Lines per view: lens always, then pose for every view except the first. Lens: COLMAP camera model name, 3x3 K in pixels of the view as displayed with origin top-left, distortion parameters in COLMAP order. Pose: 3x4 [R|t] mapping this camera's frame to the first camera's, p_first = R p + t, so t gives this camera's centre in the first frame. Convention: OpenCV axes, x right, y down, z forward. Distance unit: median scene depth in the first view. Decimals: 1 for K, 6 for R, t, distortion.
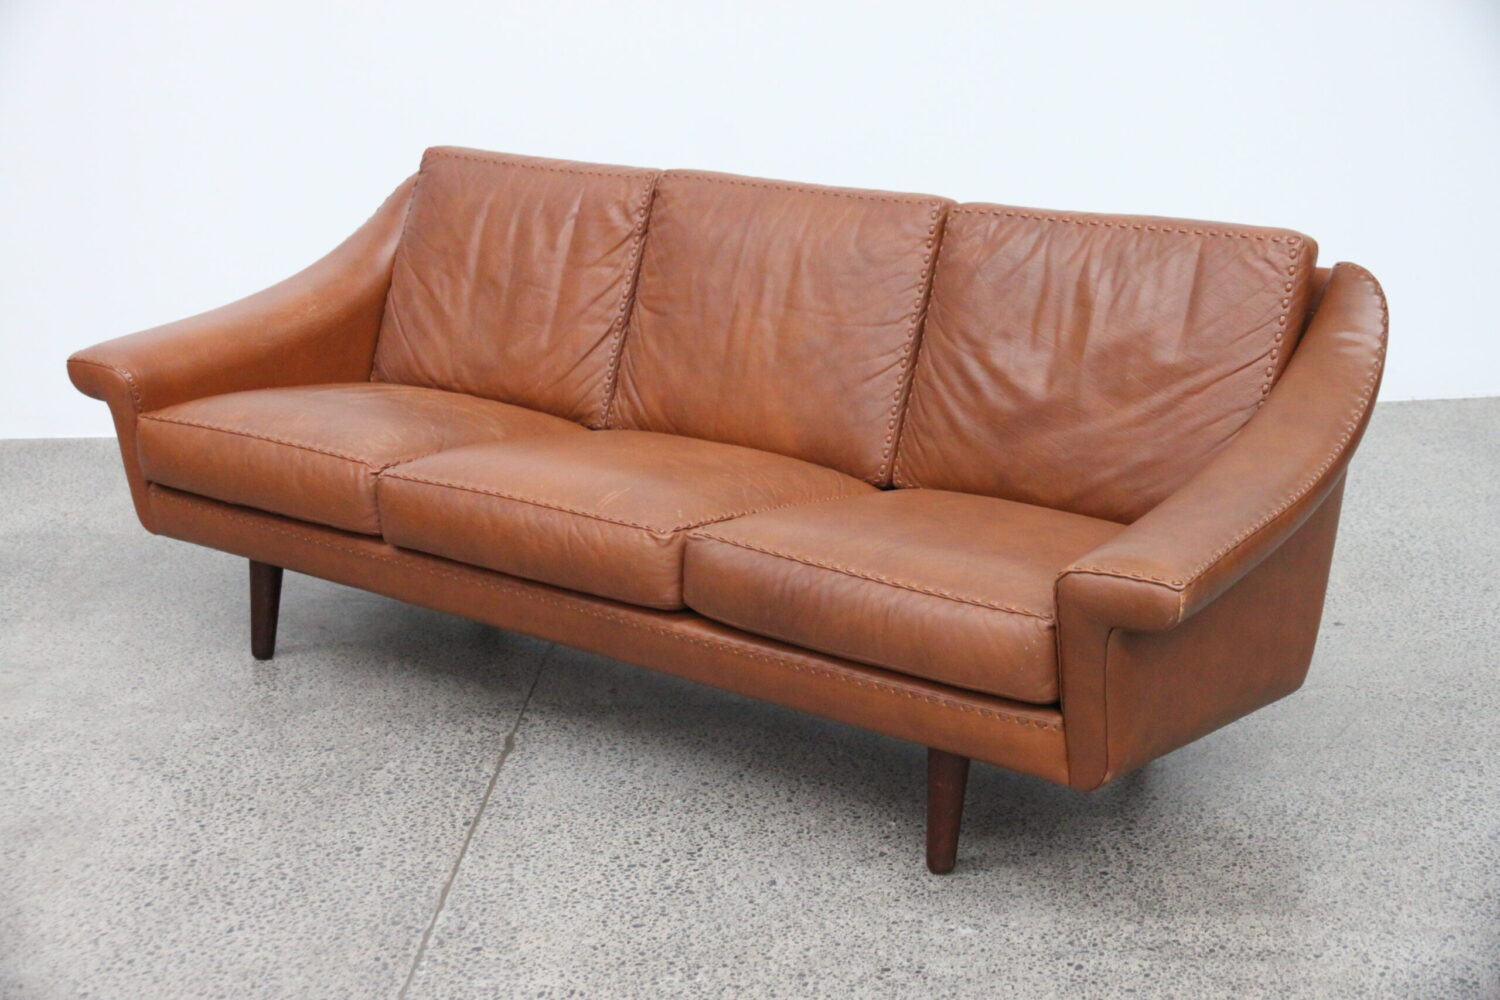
lens RADIAL K [[2307.2, 0, 750.0], [0, 2307.2, 500.0], [0, 0, 1]] dist [0.168291, 0.121670]
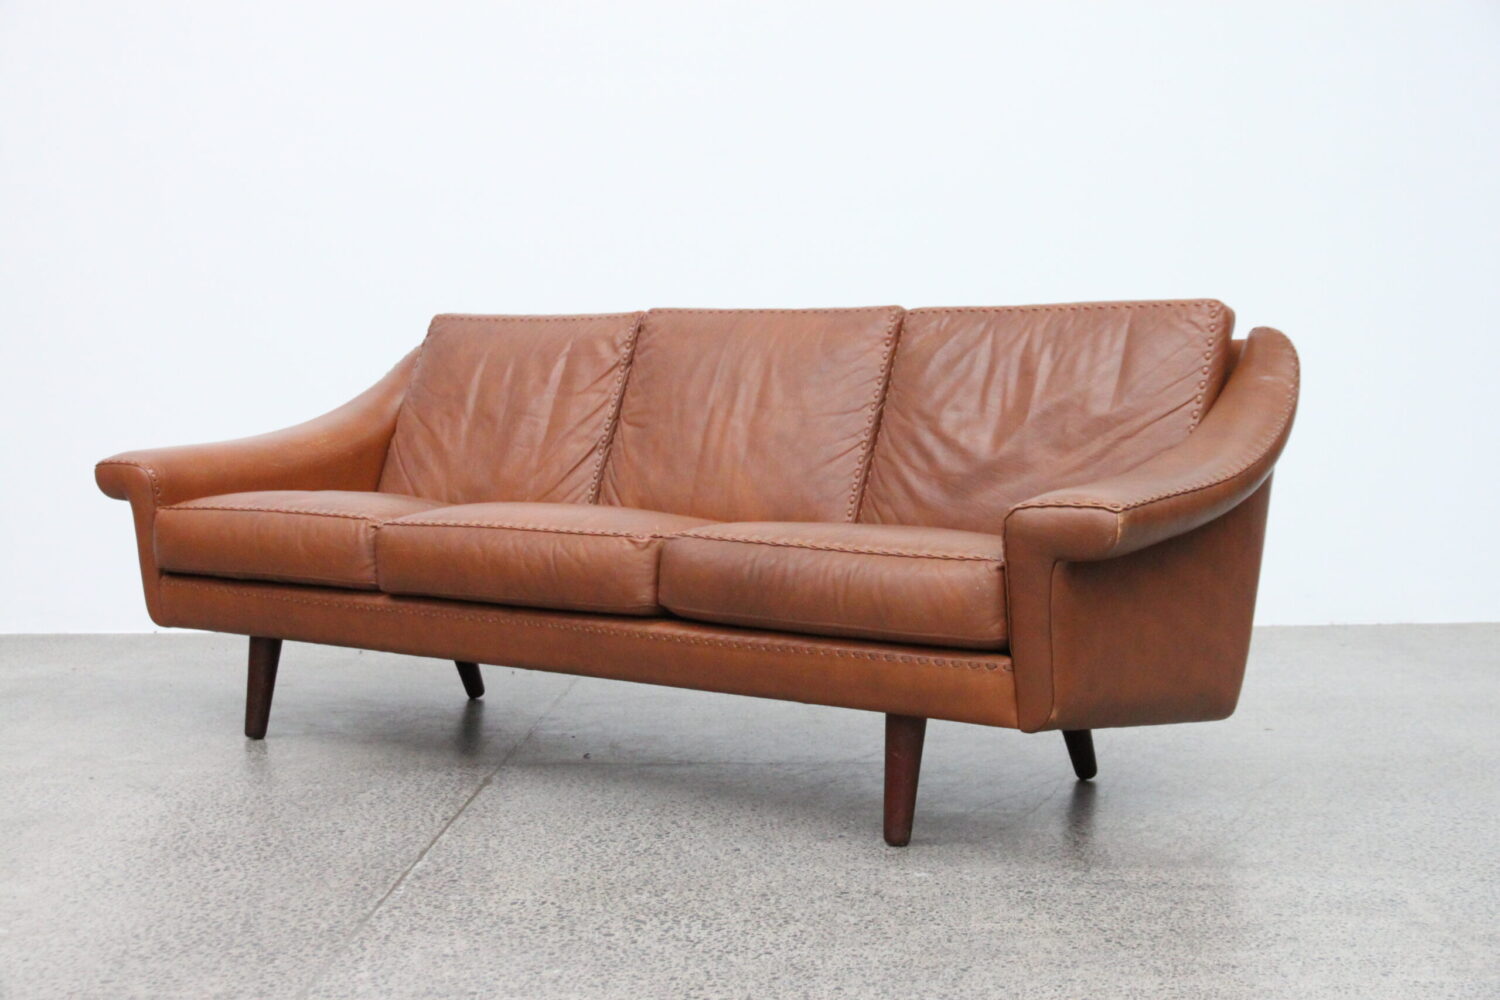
lens RADIAL K [[2179.9, 0, 736.7], [0, 2179.9, 499.6], [0, 0, 1]] dist [0.135358, 0.161403]
pose [[0.999691, 0.023206, 0.008888, -0.002616], [-0.020474, 0.971878, -0.234593, 0.232420], [-0.014082, 0.234339, 0.972053, 0.001663]]
